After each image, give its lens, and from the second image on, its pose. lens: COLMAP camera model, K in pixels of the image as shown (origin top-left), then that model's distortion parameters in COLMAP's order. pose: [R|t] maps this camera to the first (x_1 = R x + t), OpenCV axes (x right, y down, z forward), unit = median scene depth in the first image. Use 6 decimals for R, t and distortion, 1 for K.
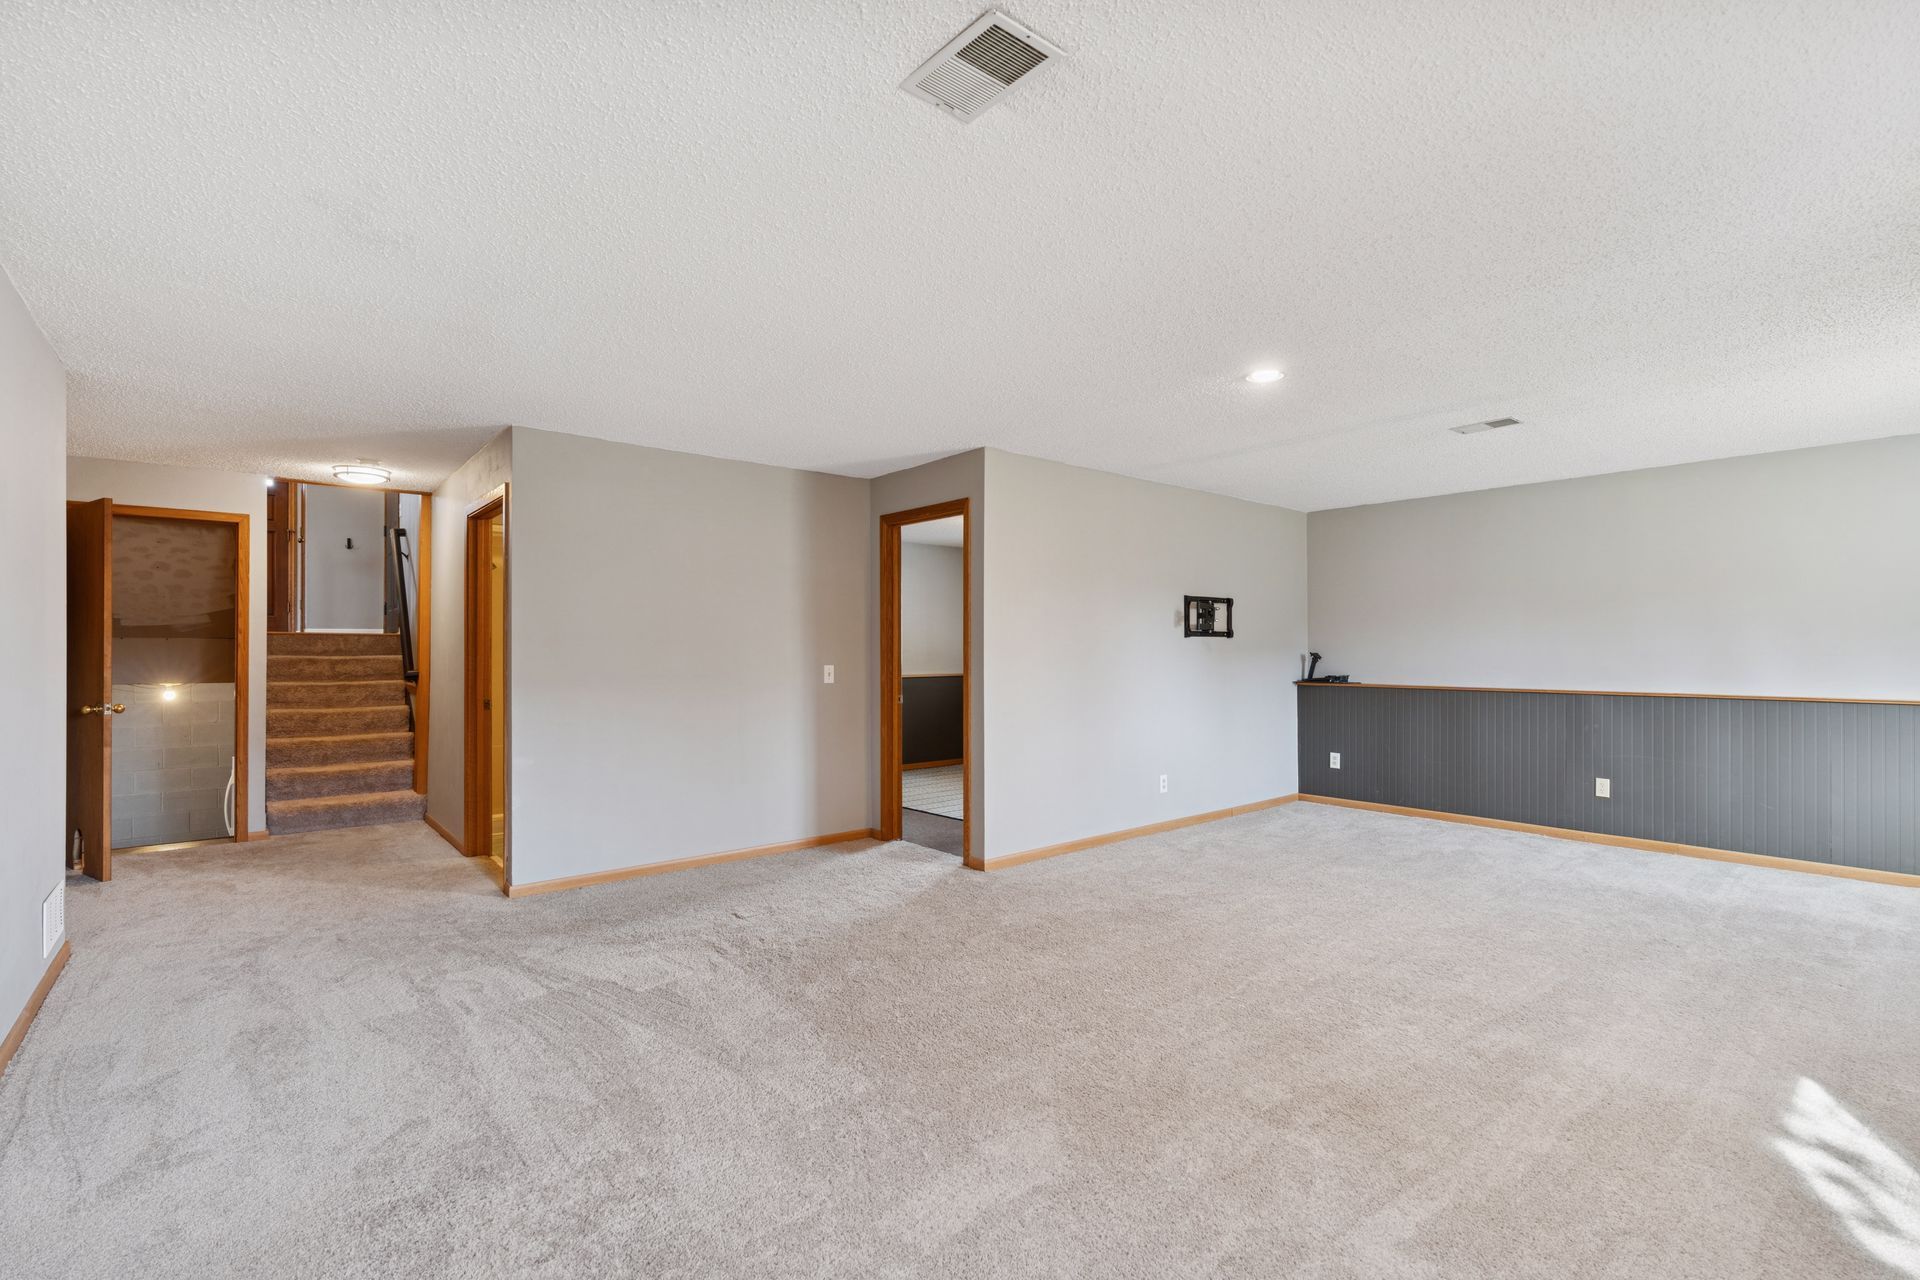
lens RADIAL K [[870.5, 0, 971.1], [0, 870.5, 647.4], [0, 0, 1]] dist [-0.000424, -0.000459]
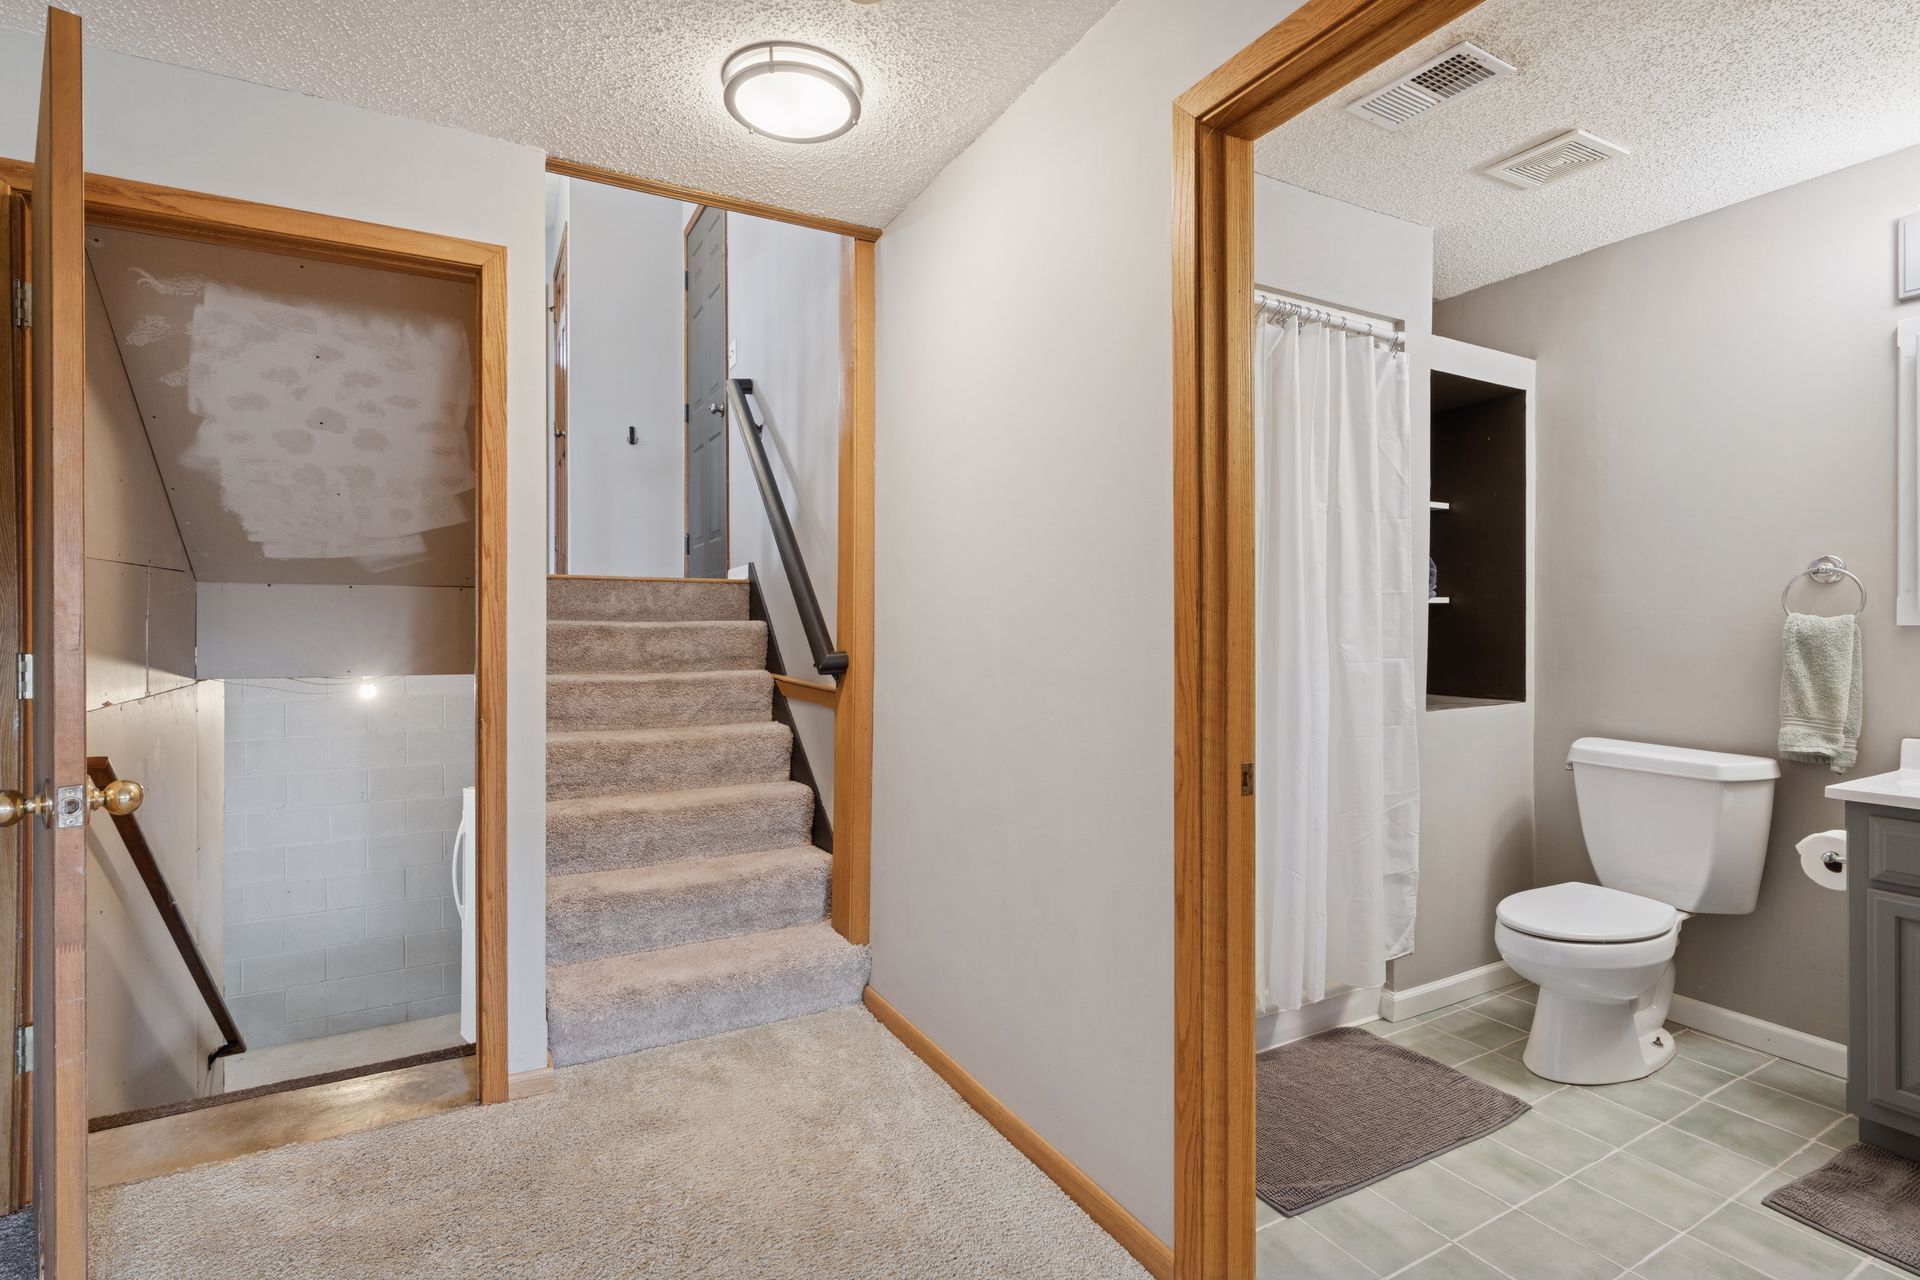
lens RADIAL K [[910.3, 0, 956.9], [0, 910.3, 628.2], [0, 0, 1]] dist [0.001235, 0.000432]
pose [[0.979982, -0.002690, -0.199069, -0.489924], [0.004018, 0.999972, 0.006266, 0.012164], [0.199047, -0.006940, 0.979965, 0.568926]]
